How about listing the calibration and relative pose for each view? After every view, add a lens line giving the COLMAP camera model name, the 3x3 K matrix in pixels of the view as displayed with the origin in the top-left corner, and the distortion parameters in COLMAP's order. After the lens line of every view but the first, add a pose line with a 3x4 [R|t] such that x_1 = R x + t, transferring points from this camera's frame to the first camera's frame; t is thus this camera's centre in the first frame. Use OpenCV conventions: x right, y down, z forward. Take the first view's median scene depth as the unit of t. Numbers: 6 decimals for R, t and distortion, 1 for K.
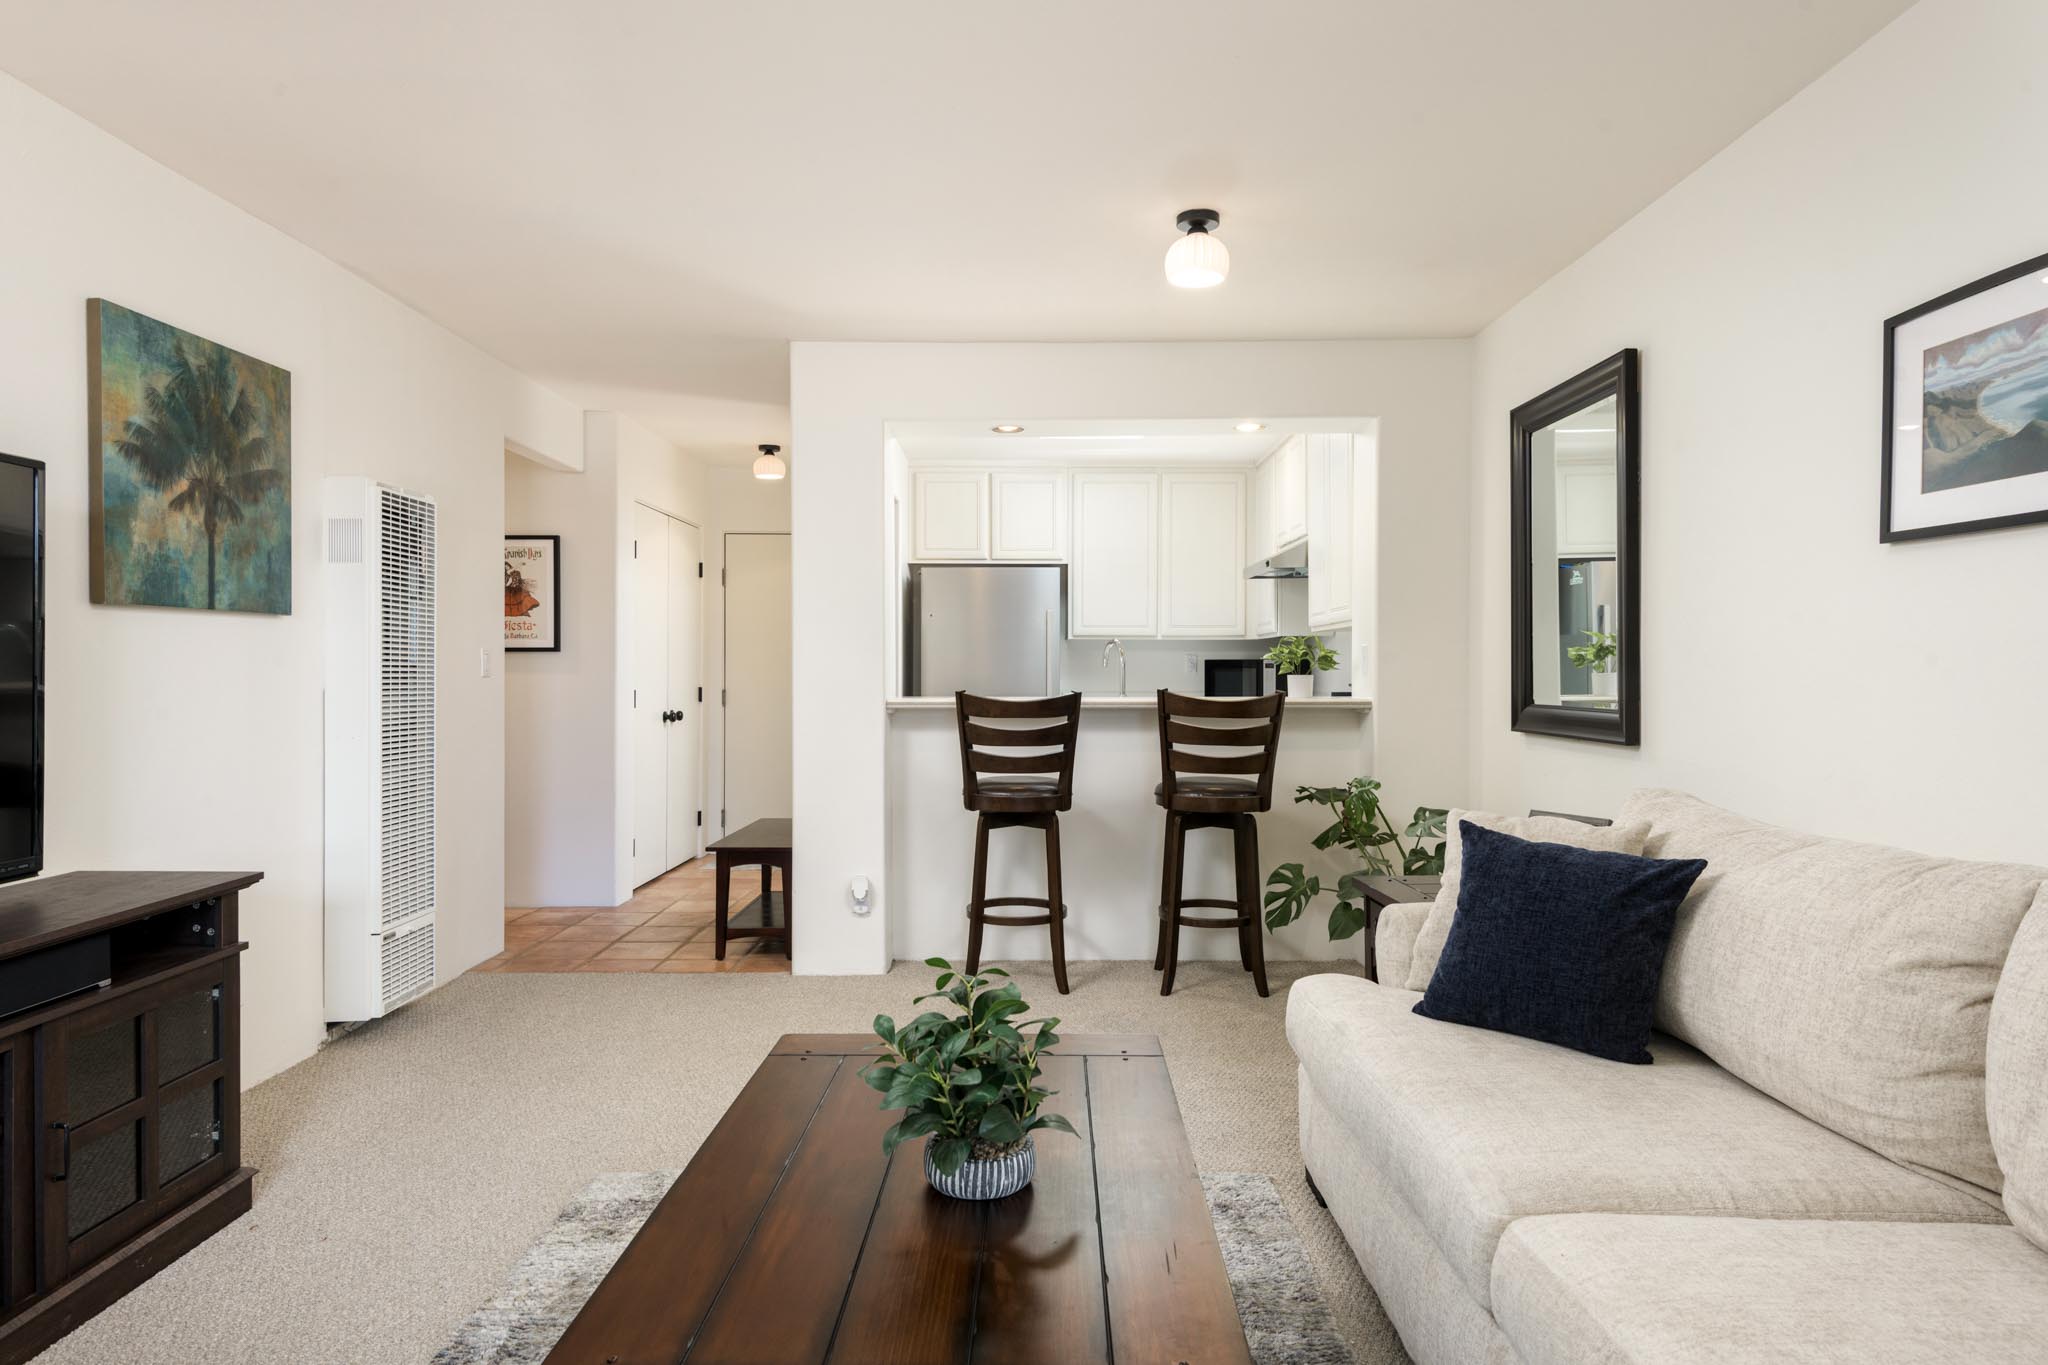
lens RADIAL K [[1269.6, 0, 1024.0], [0, 1269.6, 682.5], [0, 0, 1]] dist [-0.000160, -0.000325]
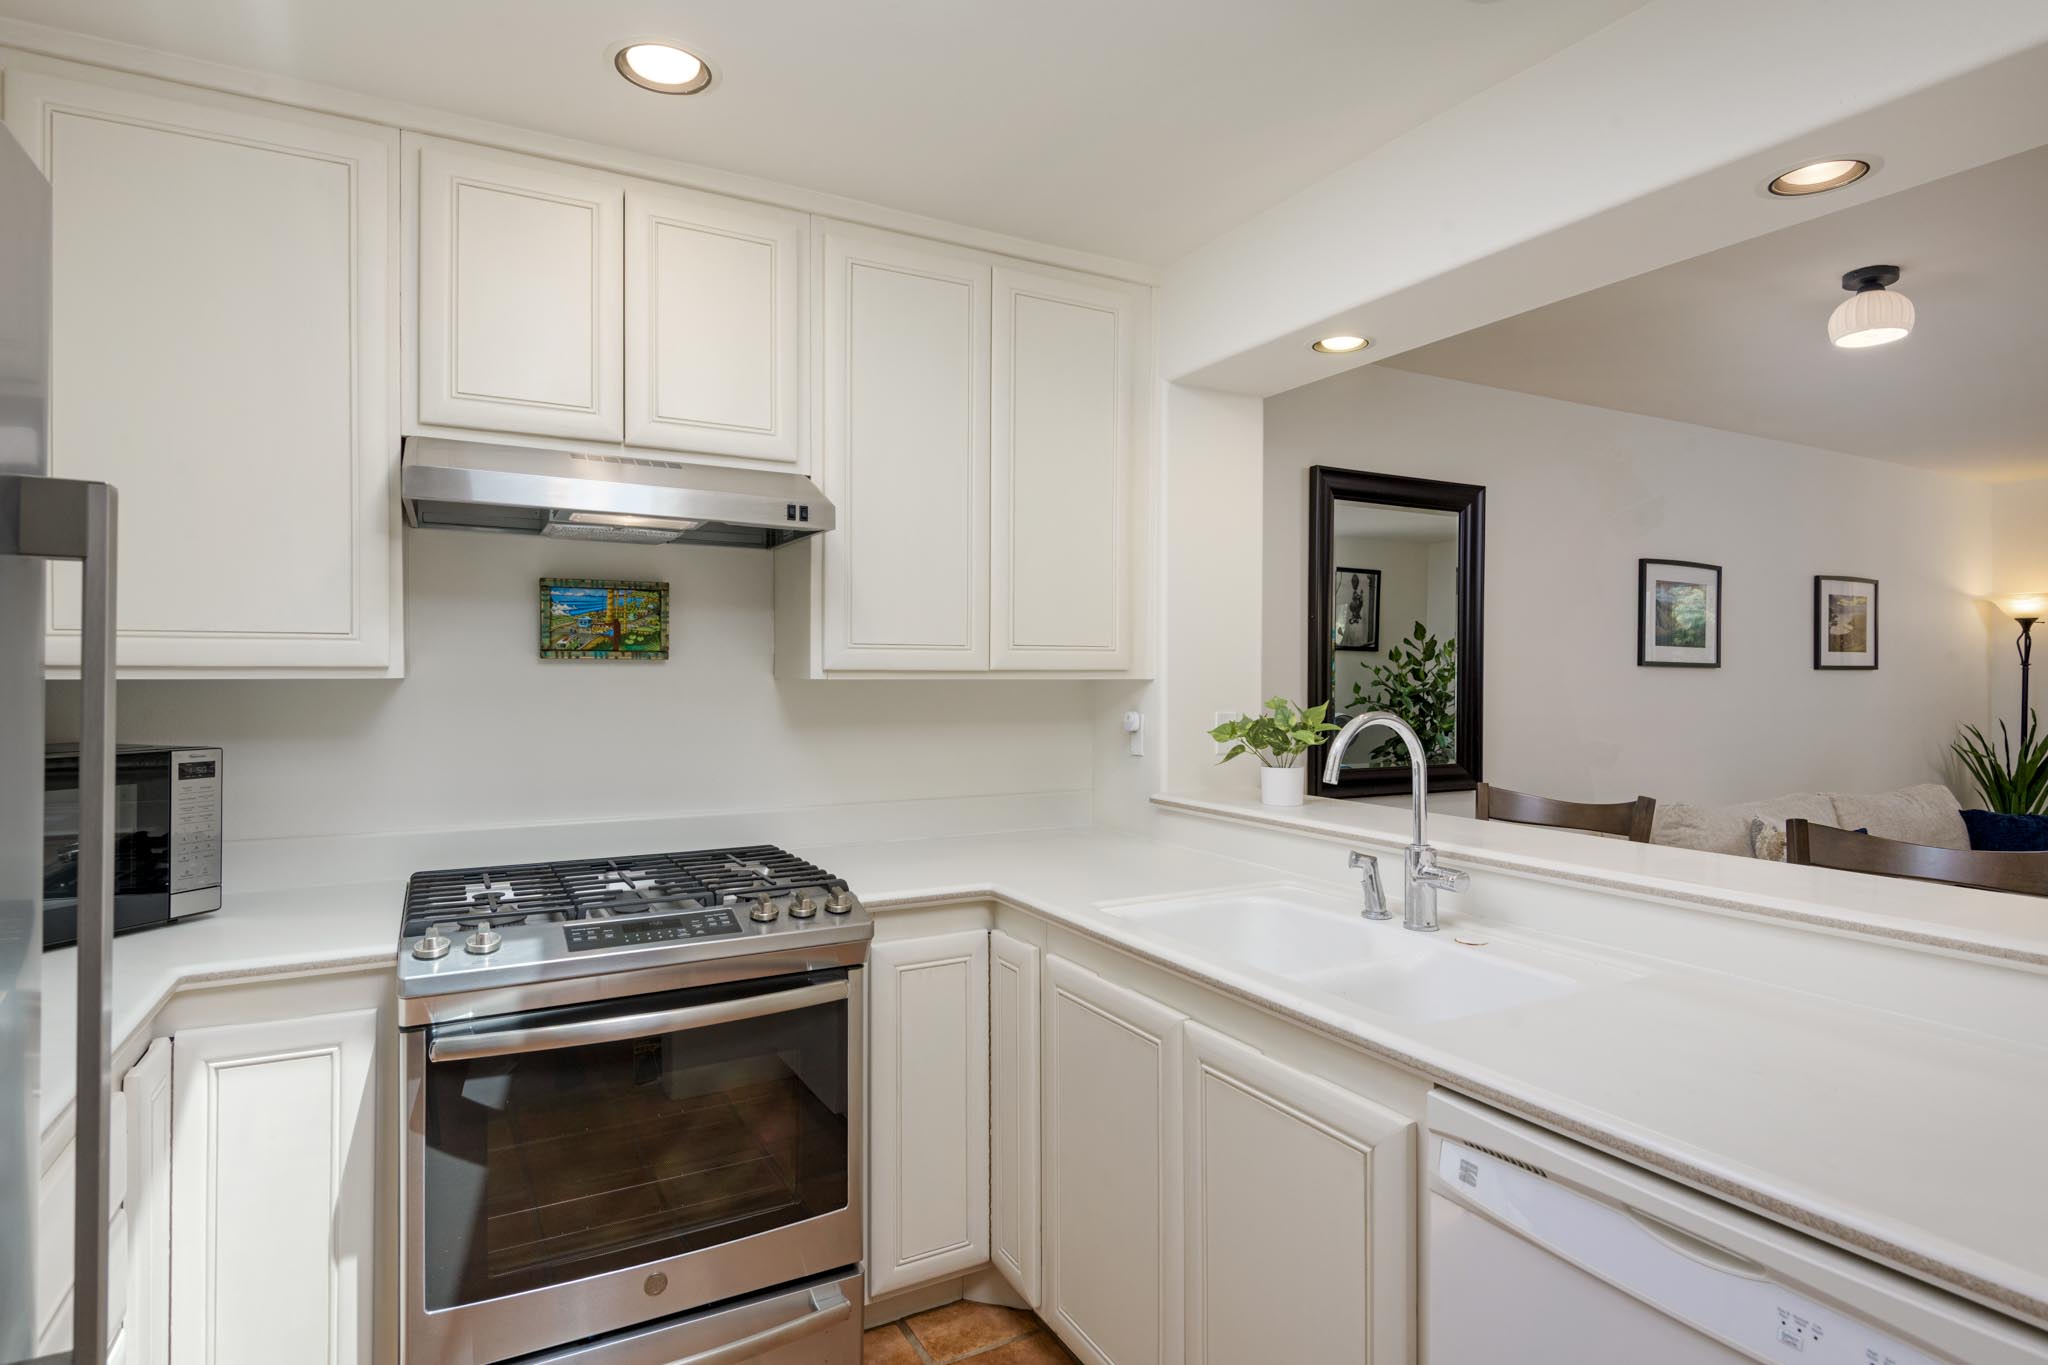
lens RADIAL K [[1080.8, 0, 1024.0], [0, 1080.8, 682.5], [0, 0, 1]] dist [0.003571, -0.000711]
pose [[-0.468022, -0.006070, 0.883696, -0.321212], [0.003701, 0.999954, 0.008828, -0.081869], [-0.883709, 0.007402, -0.467978, 2.153176]]
